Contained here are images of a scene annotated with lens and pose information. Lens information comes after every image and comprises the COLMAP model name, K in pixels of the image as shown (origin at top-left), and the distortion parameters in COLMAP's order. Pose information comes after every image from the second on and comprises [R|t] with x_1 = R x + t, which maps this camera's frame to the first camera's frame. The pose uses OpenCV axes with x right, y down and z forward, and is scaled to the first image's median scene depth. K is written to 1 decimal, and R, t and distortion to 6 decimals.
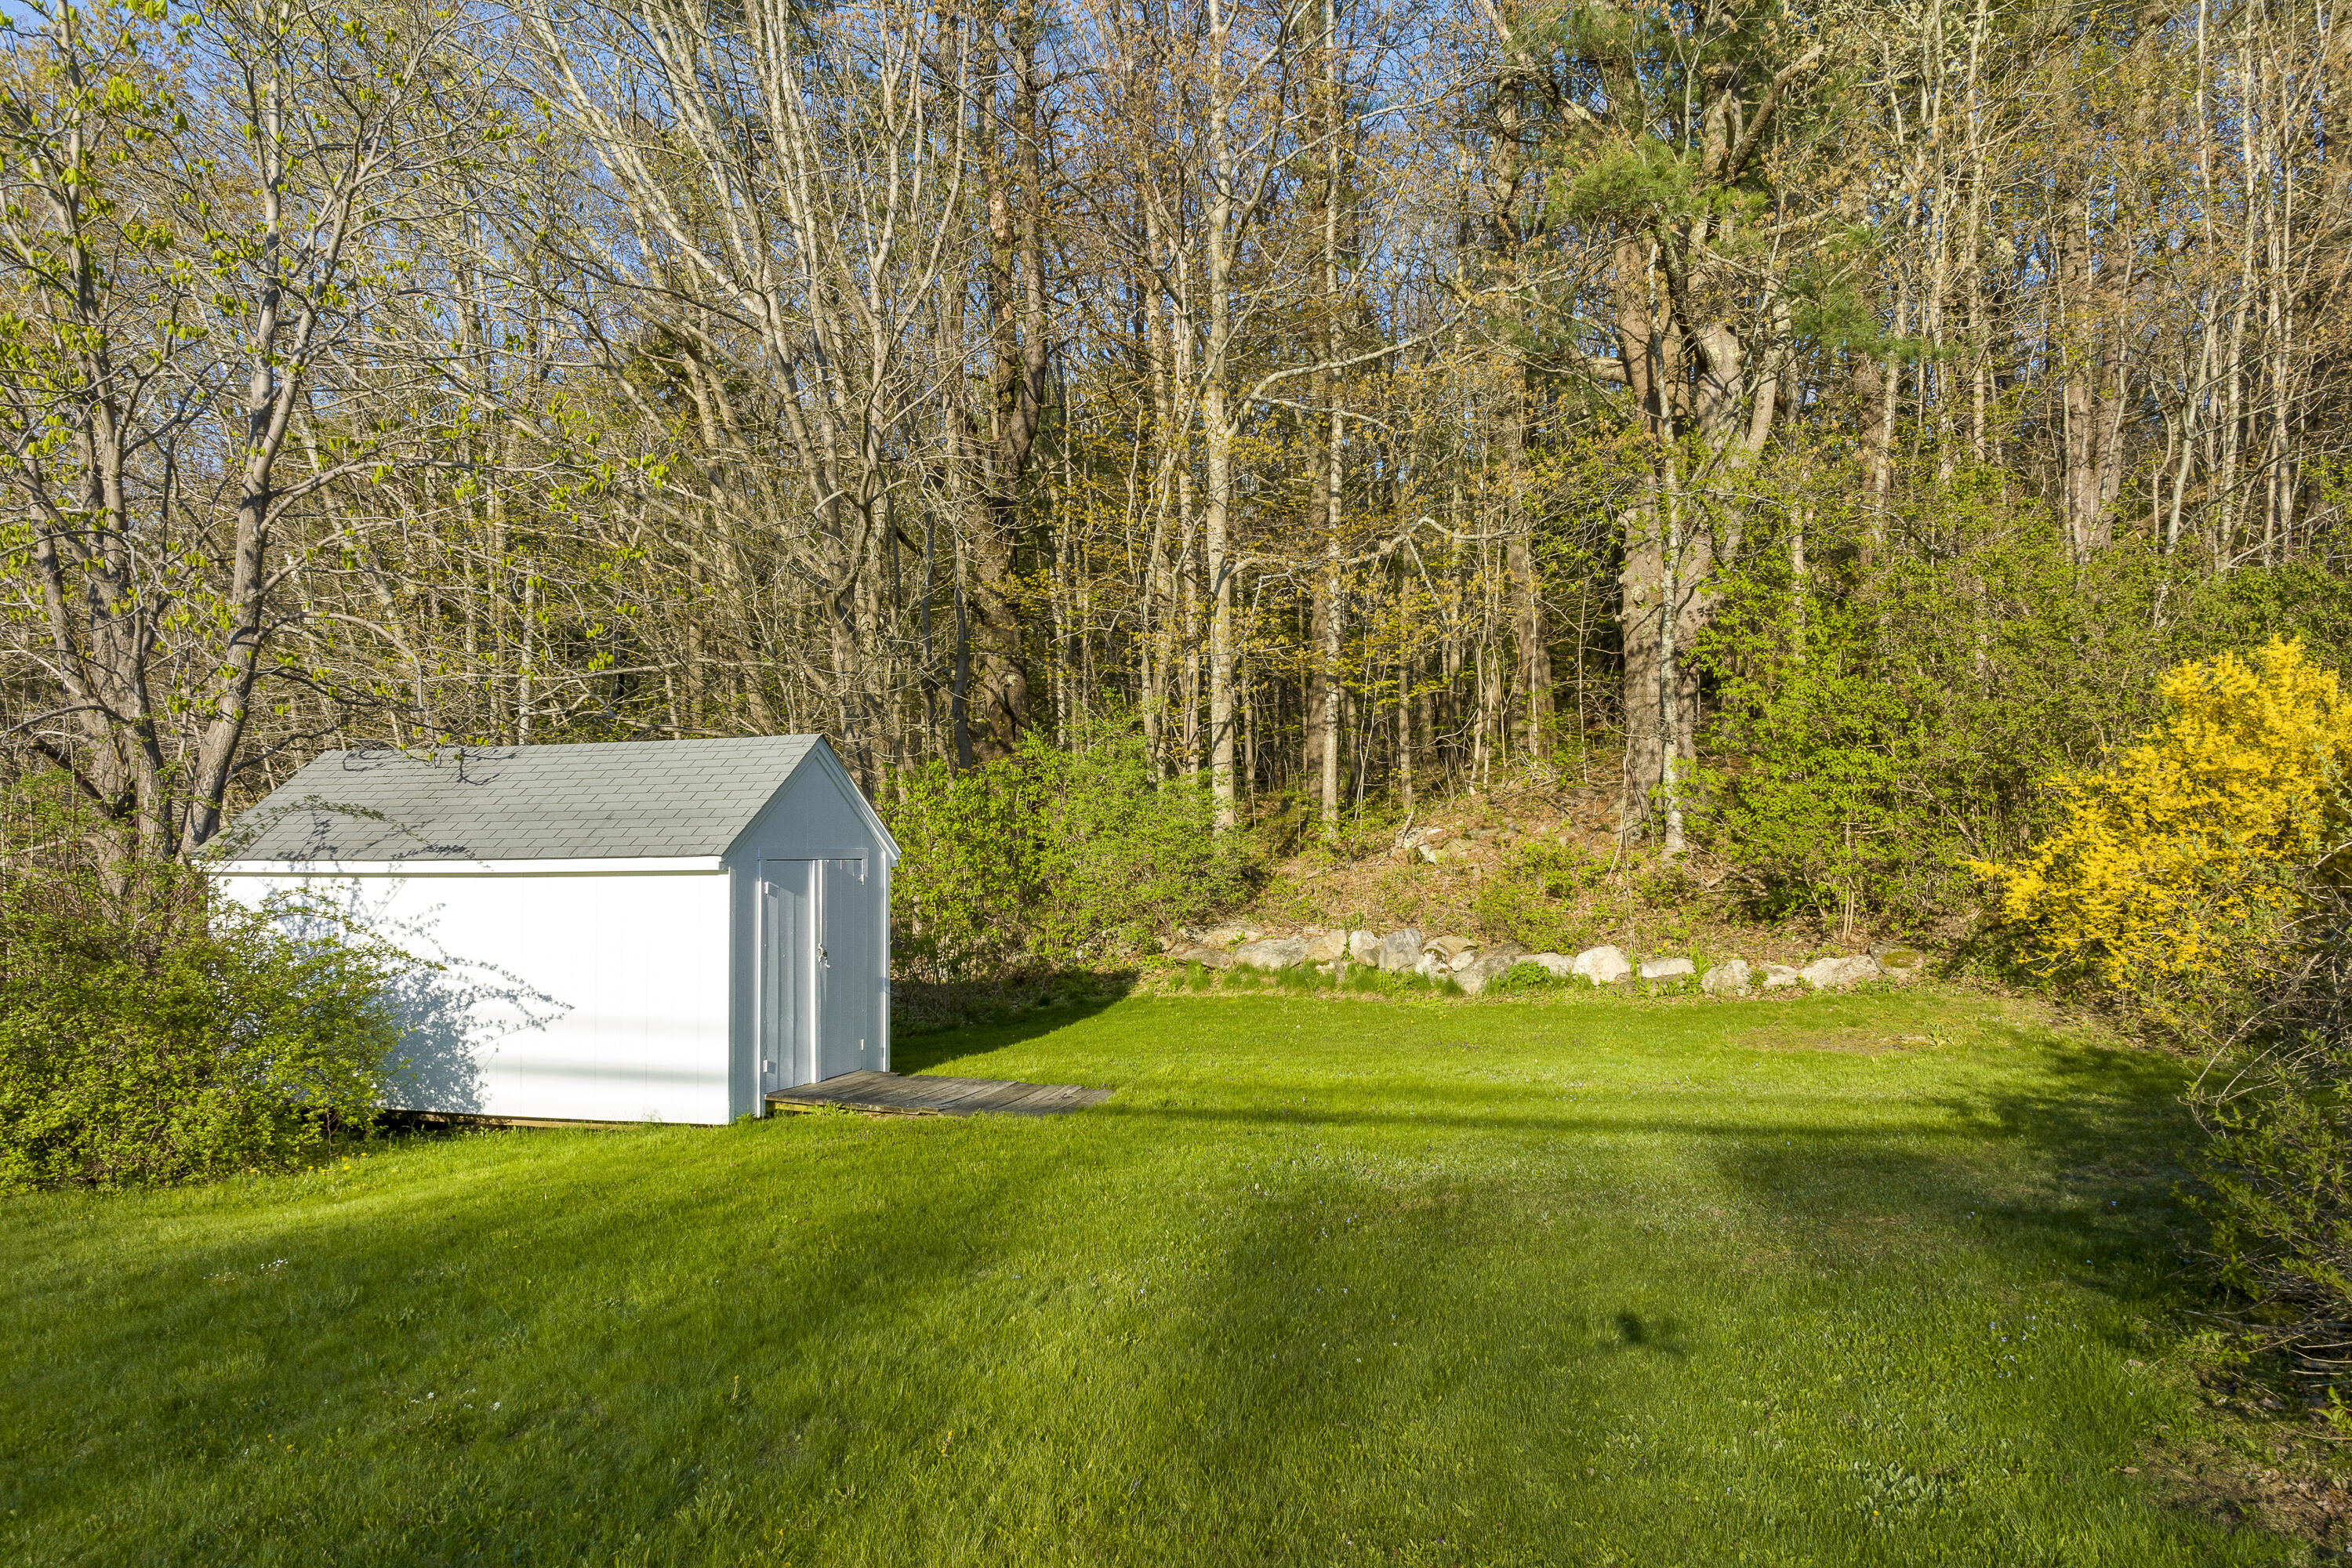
lens RADIAL K [[1612.1, 0, 1176.0], [0, 1612.1, 784.0], [0, 0, 1]] dist [-0.005147, -0.002931]
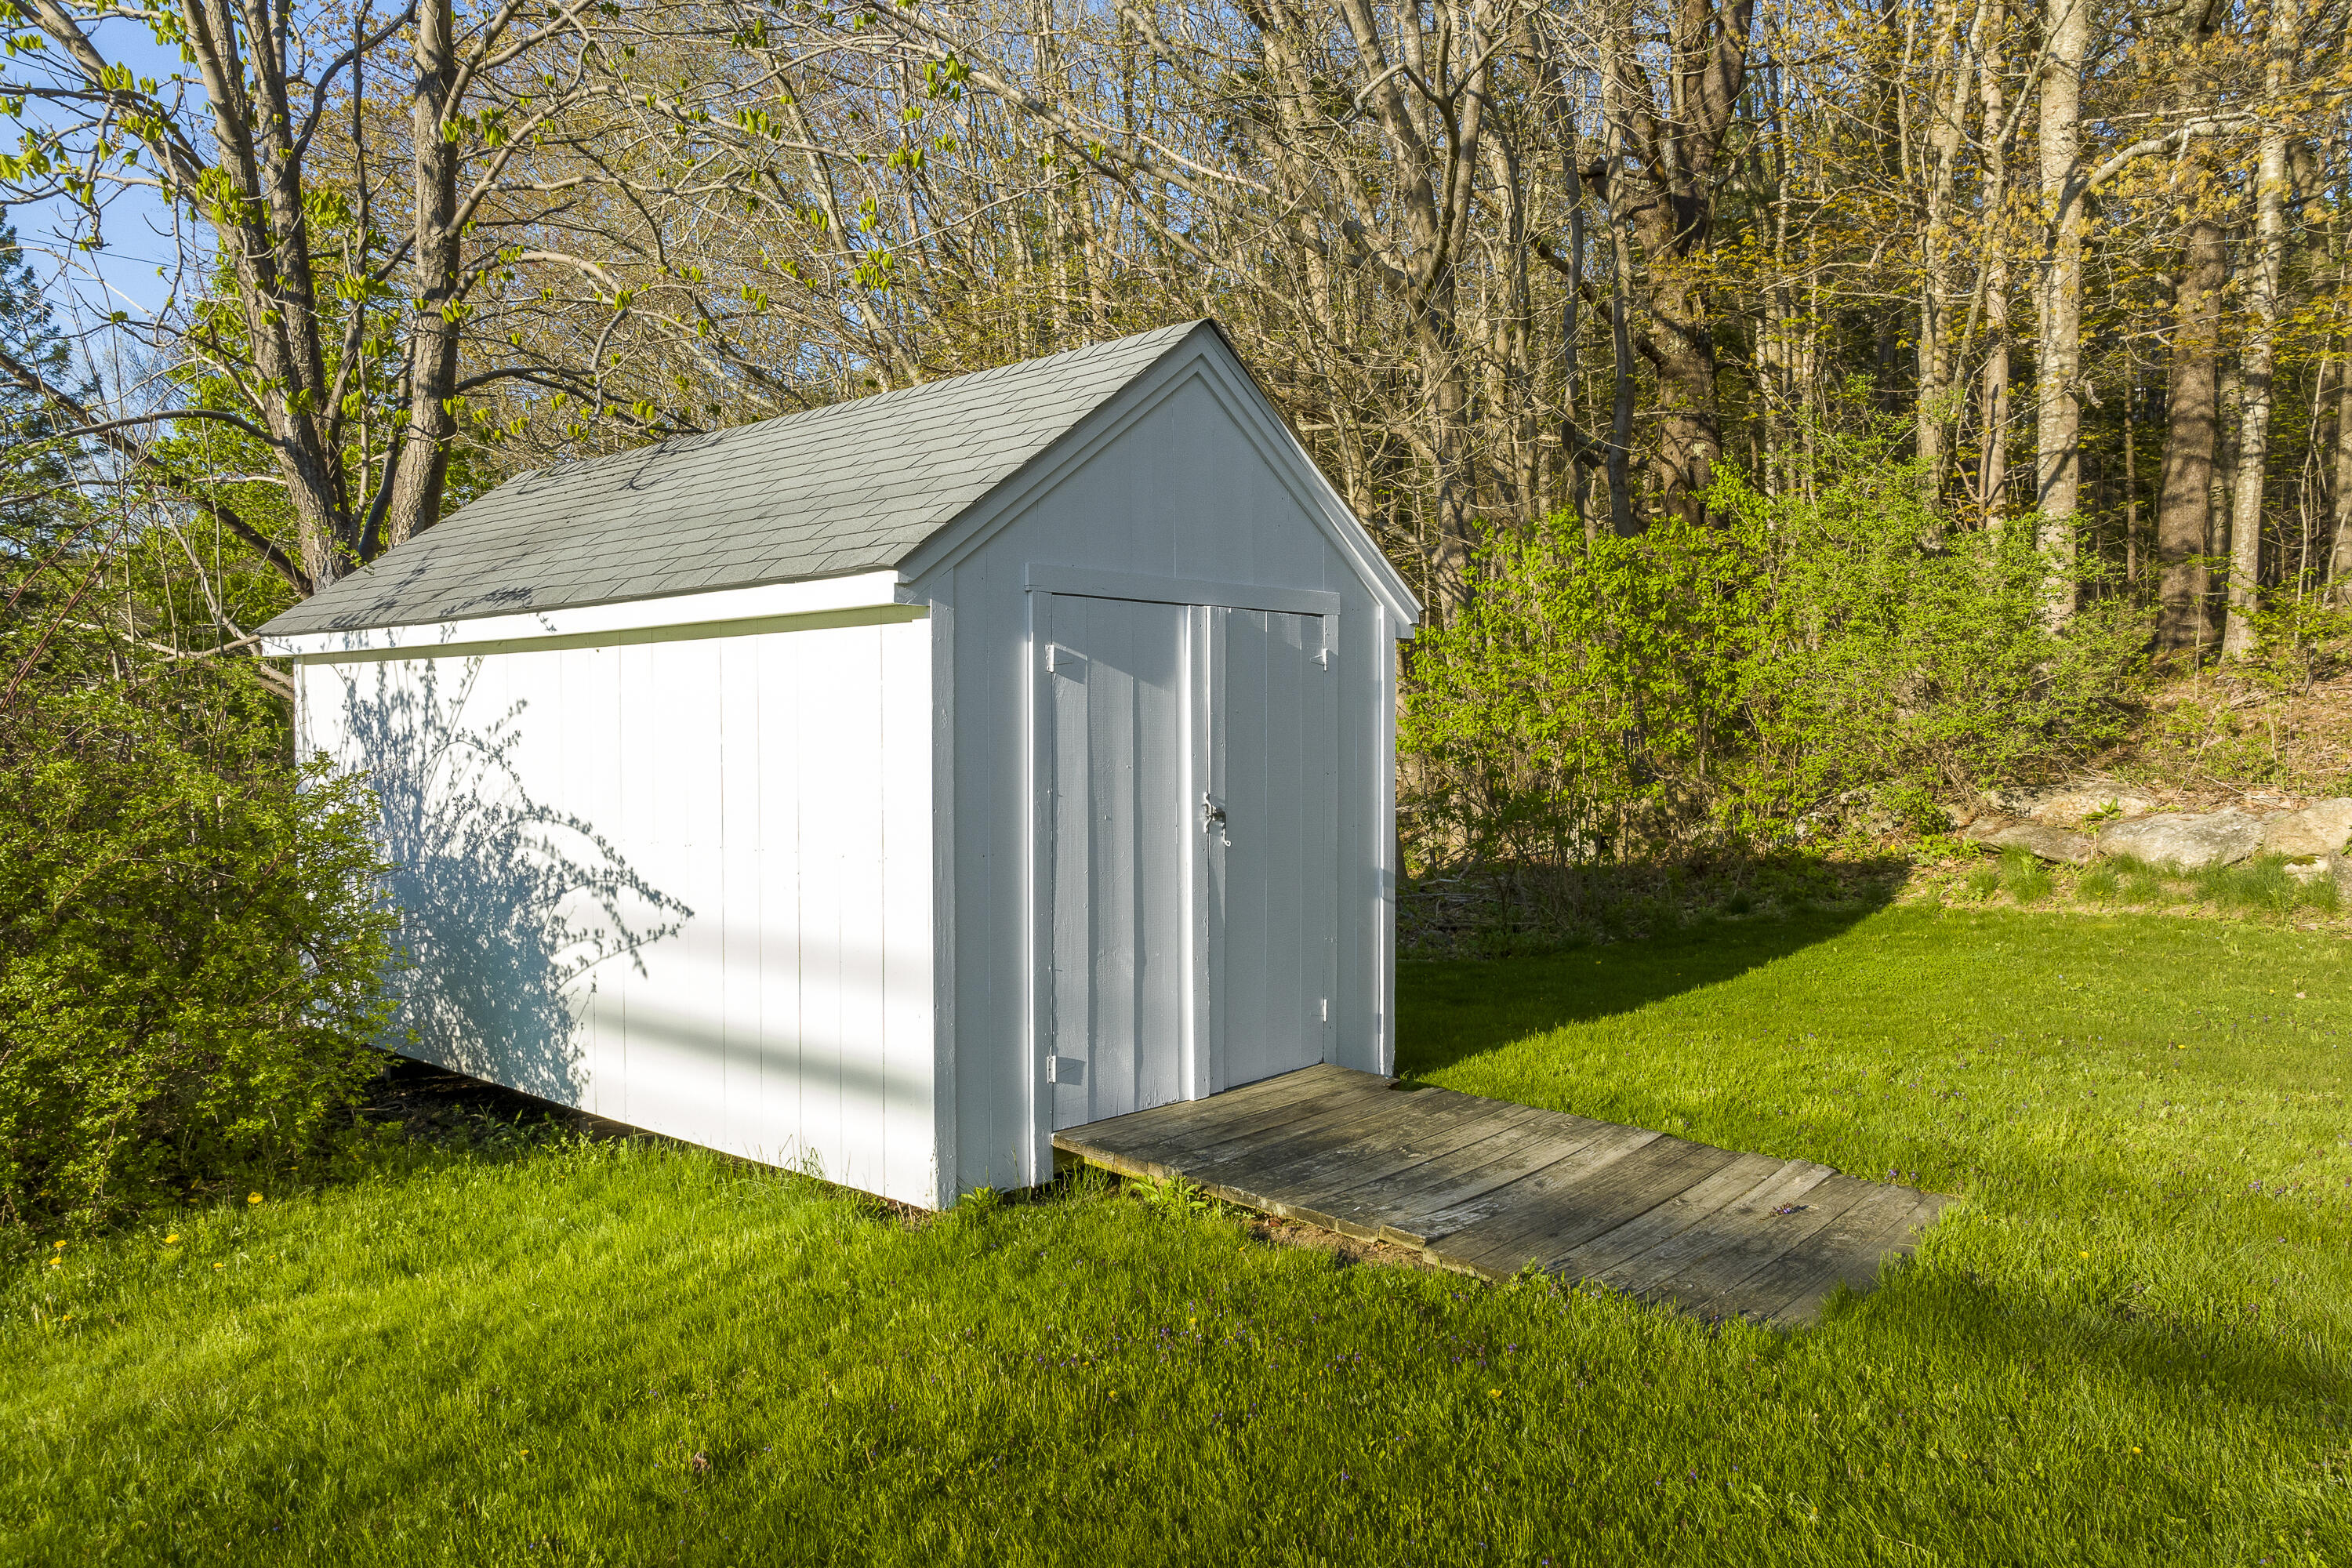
lens RADIAL K [[1612.1, 0, 1176.0], [0, 1612.1, 784.0], [0, 0, 1]] dist [-0.005147, -0.002931]
pose [[0.912192, 0.016836, -0.409416, -0.029253], [0.016747, 0.996789, 0.078303, 0.040127], [0.409420, -0.078284, 0.908981, 0.384650]]
